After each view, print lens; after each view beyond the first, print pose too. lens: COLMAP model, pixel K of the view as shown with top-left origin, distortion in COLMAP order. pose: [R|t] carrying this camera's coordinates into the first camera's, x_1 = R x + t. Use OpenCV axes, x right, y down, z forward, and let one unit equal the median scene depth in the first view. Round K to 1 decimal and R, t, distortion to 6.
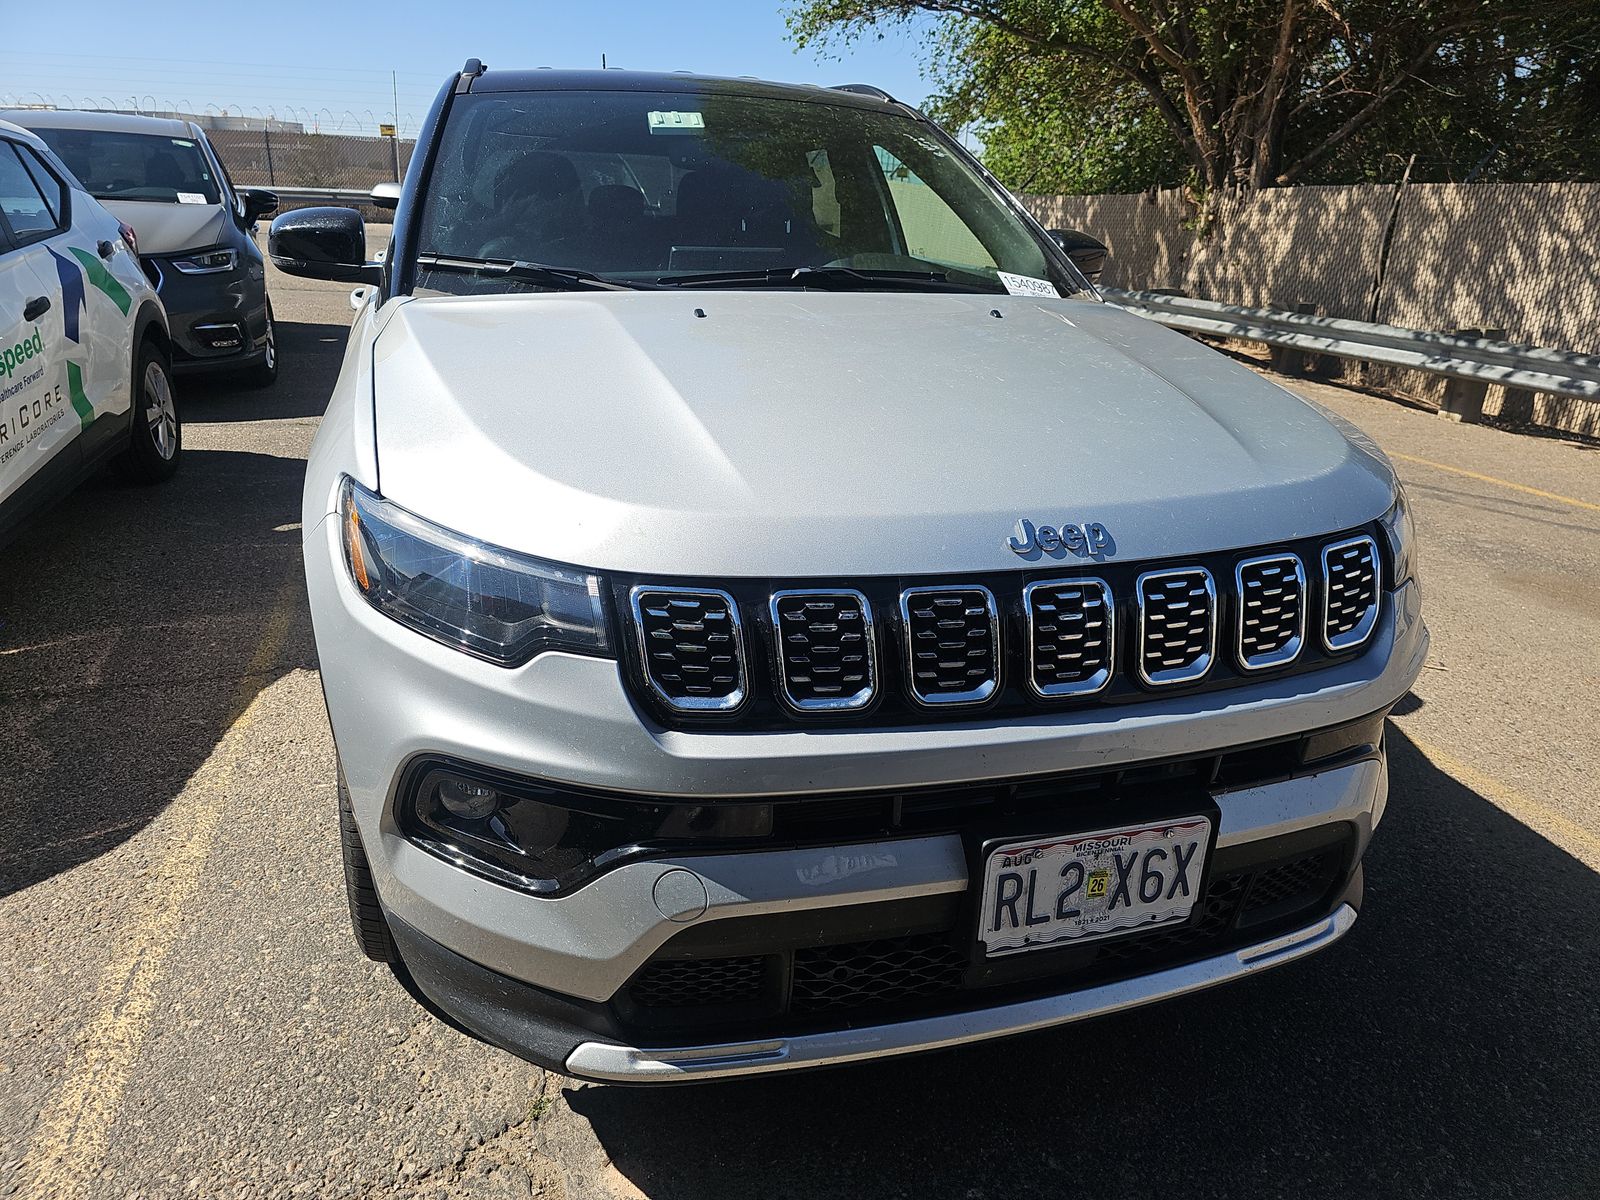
lens RADIAL K [[1073.0, 0, 770.1], [0, 1073.0, 605.4], [0, 0, 1]] dist [0.055379, -0.056851]
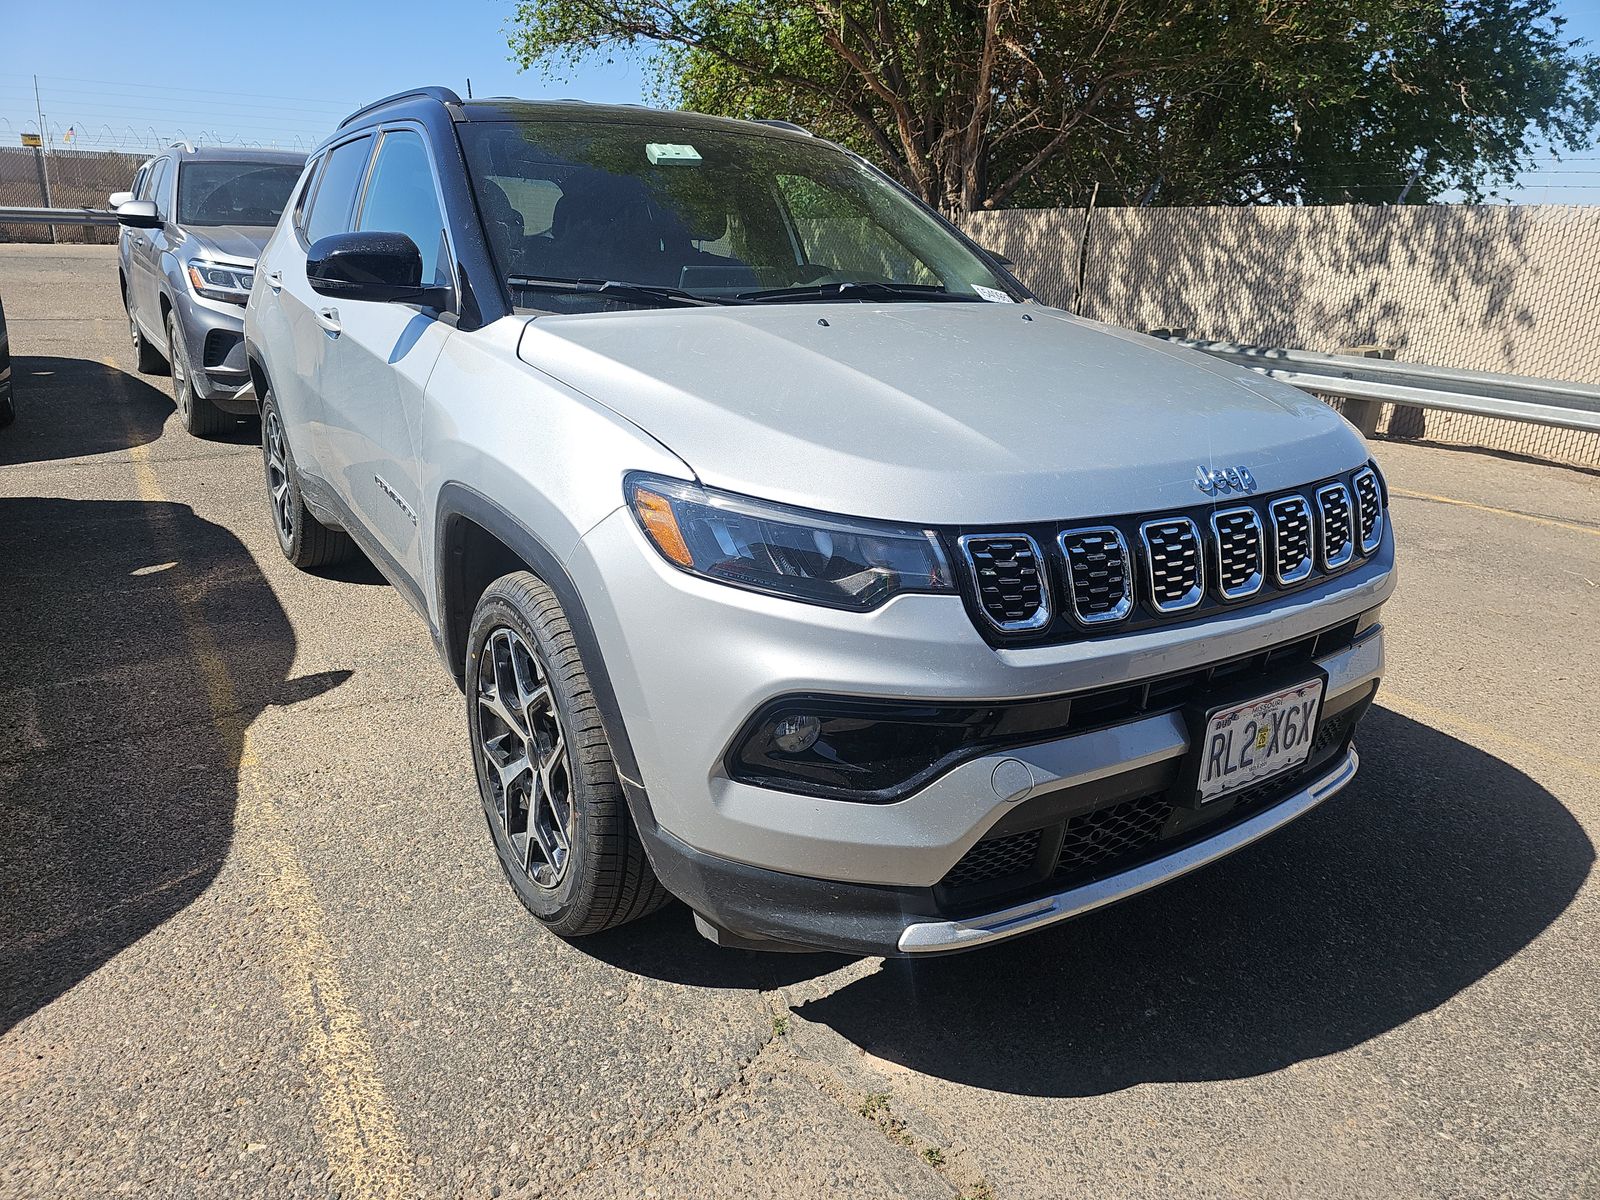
lens RADIAL K [[1073.0, 0, 785.6], [0, 1073.0, 592.2], [0, 0, 1]] dist [0.055379, -0.056851]
pose [[0.957426, -0.092966, 0.273298, -0.453118], [0.099835, 0.994940, -0.011303, 0.027379], [-0.270864, 0.038106, 0.961863, -0.095829]]
